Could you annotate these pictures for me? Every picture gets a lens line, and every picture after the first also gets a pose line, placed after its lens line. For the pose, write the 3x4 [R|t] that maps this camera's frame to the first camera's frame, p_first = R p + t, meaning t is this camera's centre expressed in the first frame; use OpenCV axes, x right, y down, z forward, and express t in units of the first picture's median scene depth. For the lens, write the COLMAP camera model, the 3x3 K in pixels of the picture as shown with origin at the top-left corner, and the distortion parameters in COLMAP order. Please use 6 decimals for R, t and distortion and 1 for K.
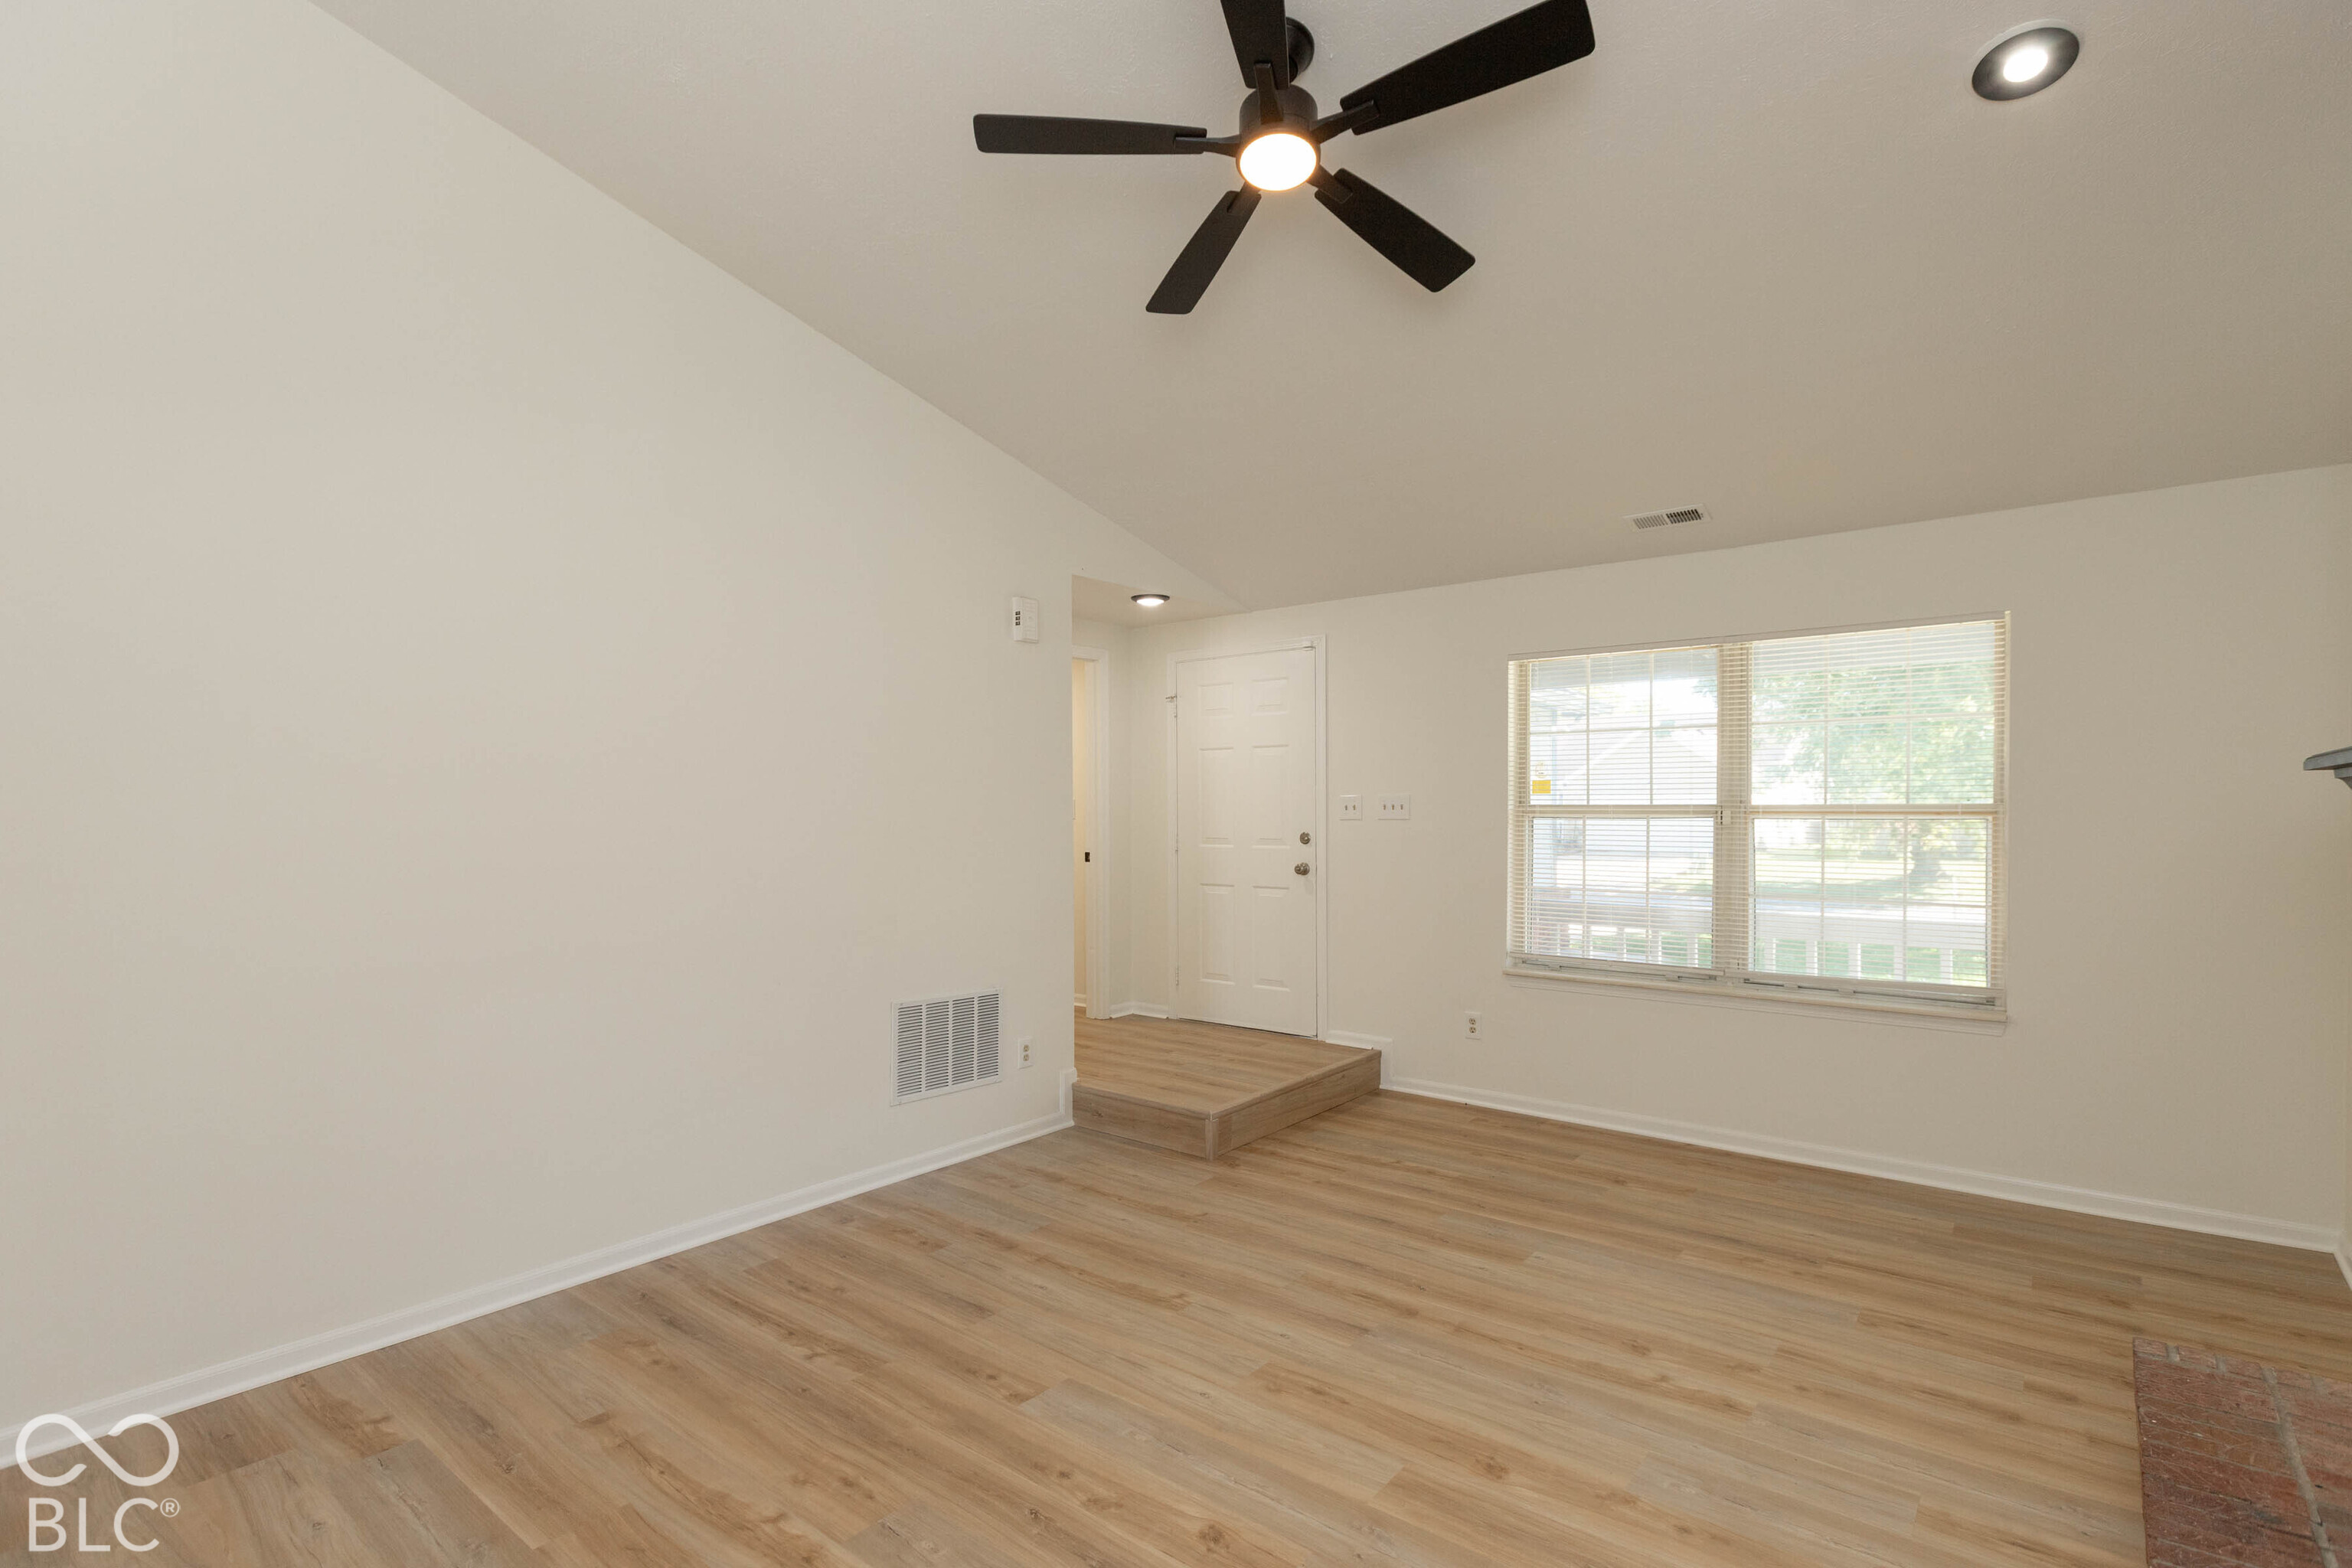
lens RADIAL K [[1062.6, 0, 1298.6], [0, 1062.6, 823.0], [0, 0, 1]] dist [0.001313, 0.000620]
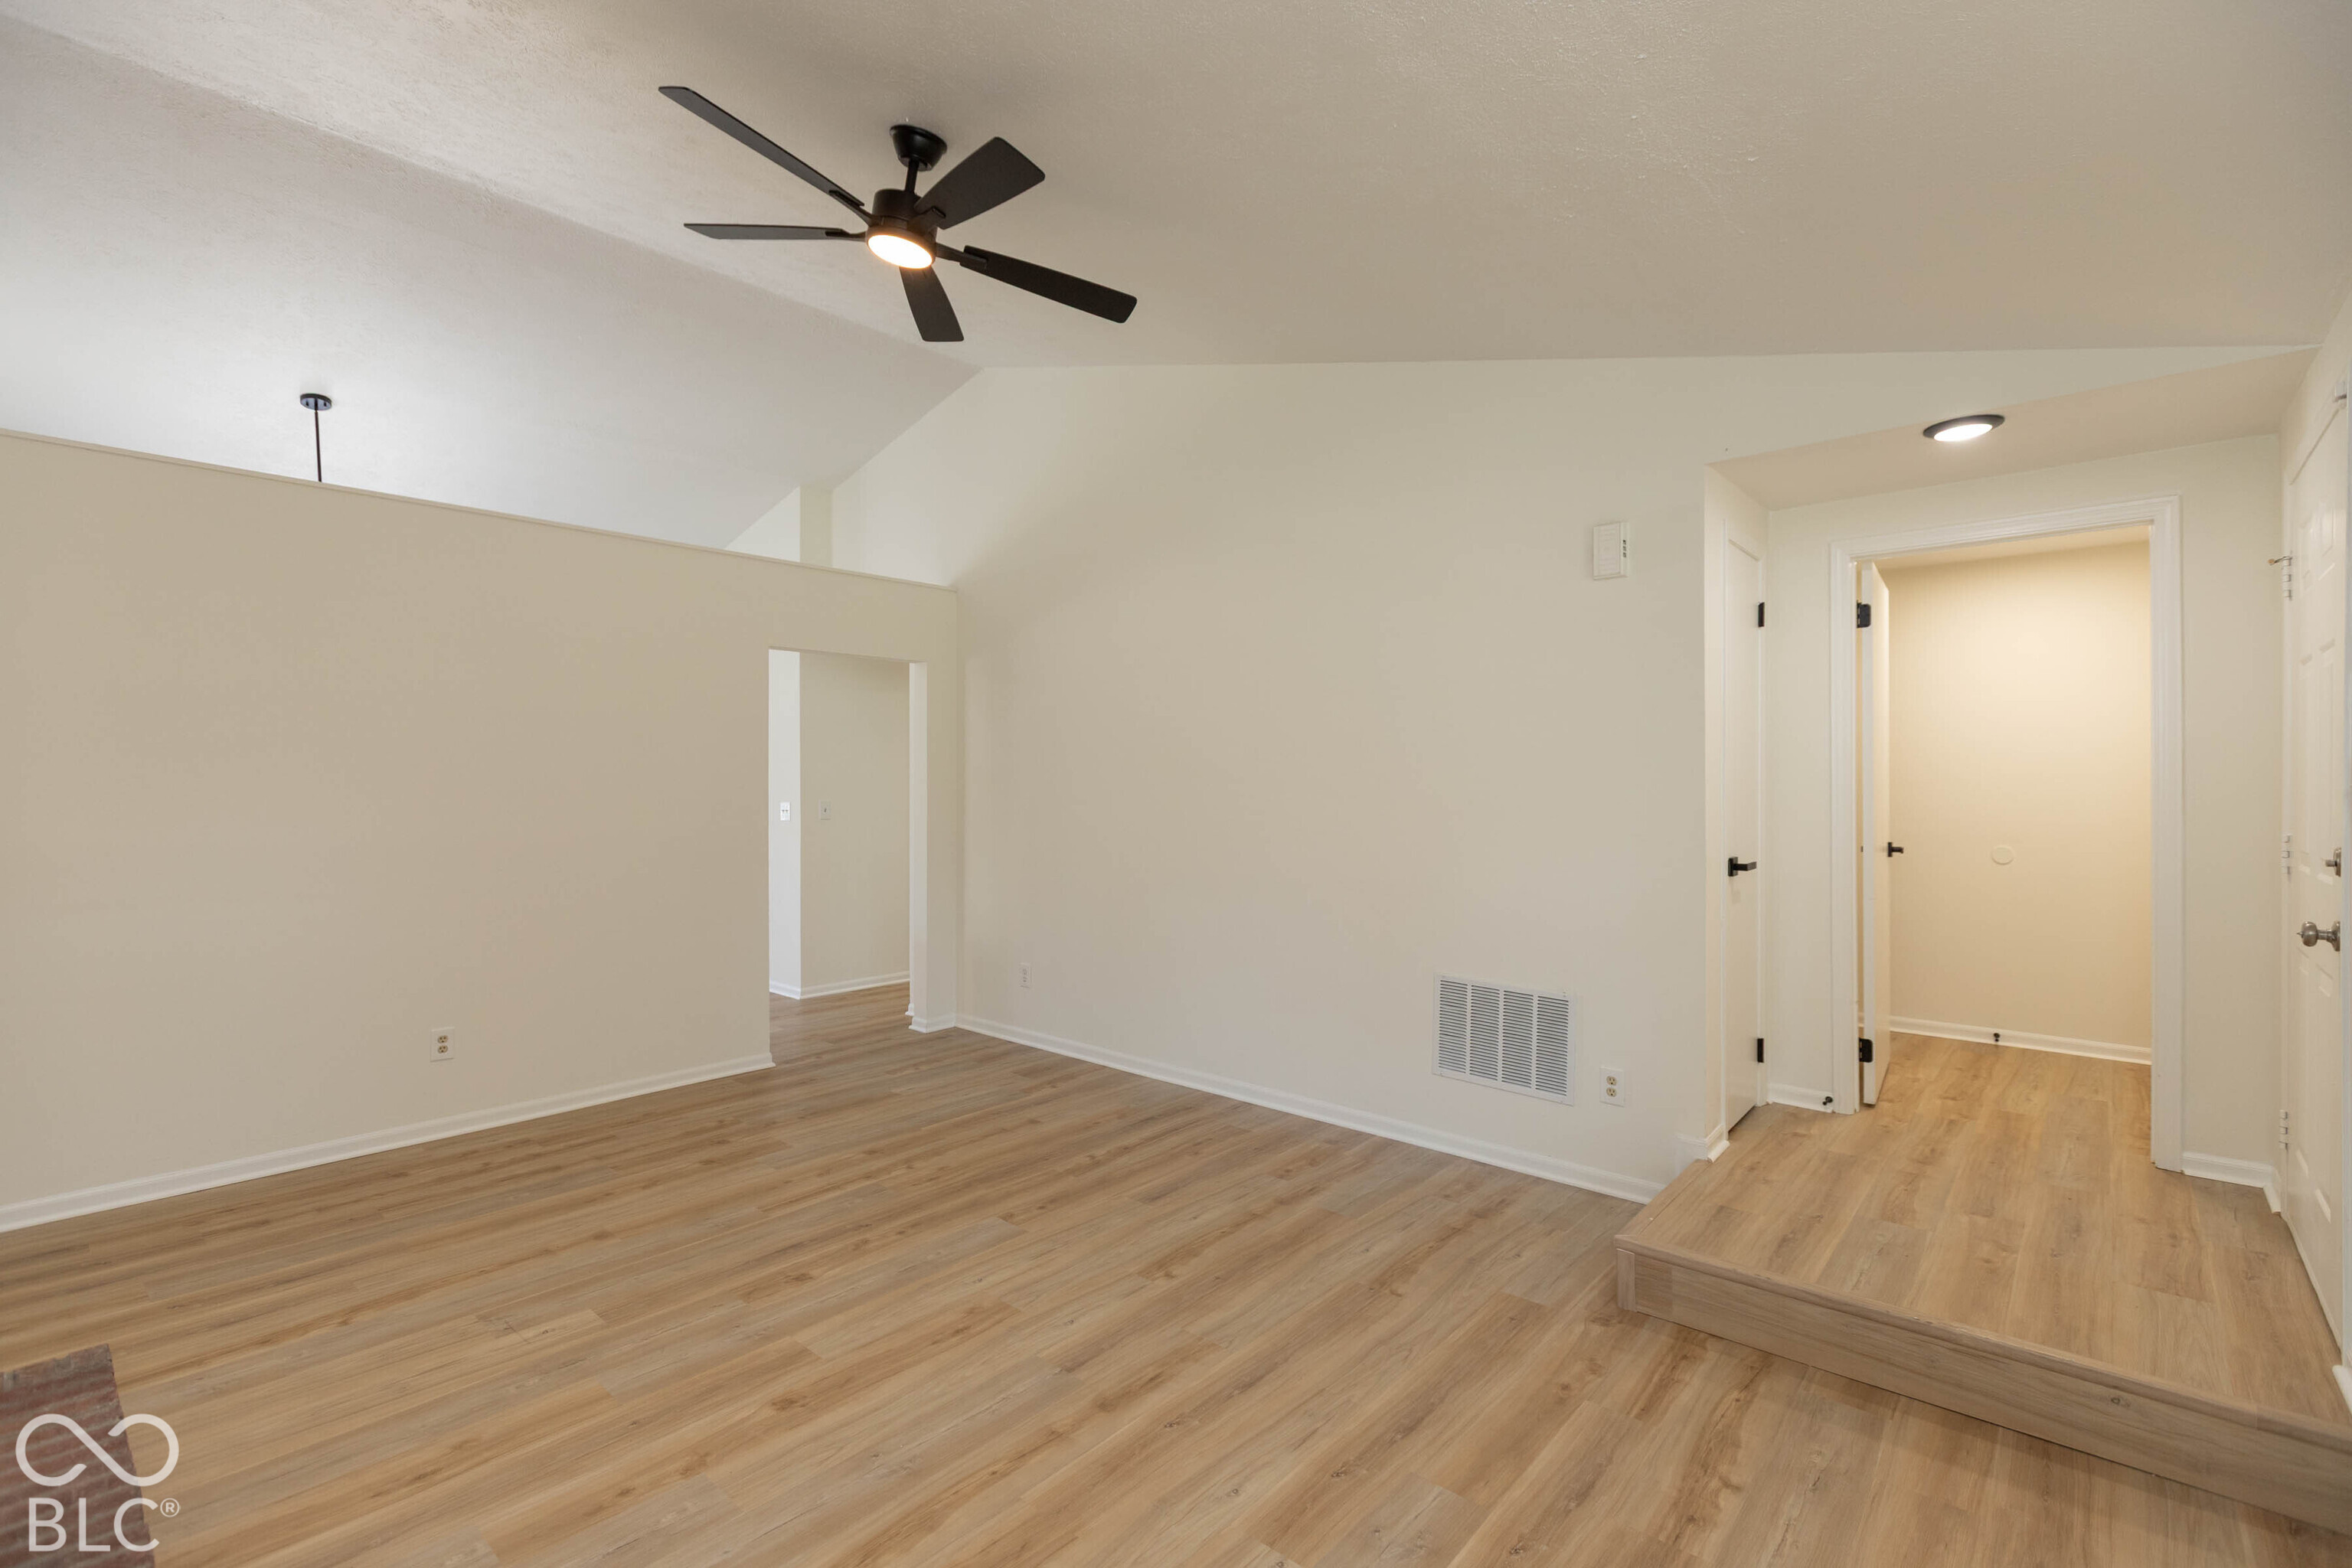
lens RADIAL K [[1062.6, 0, 1094.1], [0, 1062.6, 761.4], [0, 0, 1]] dist [0.001313, 0.000620]
pose [[-0.125265, -0.011364, -0.992058, 0.711956], [-0.015972, 0.999828, -0.009436, -0.021121], [0.991995, 0.014663, -0.125425, 0.837307]]
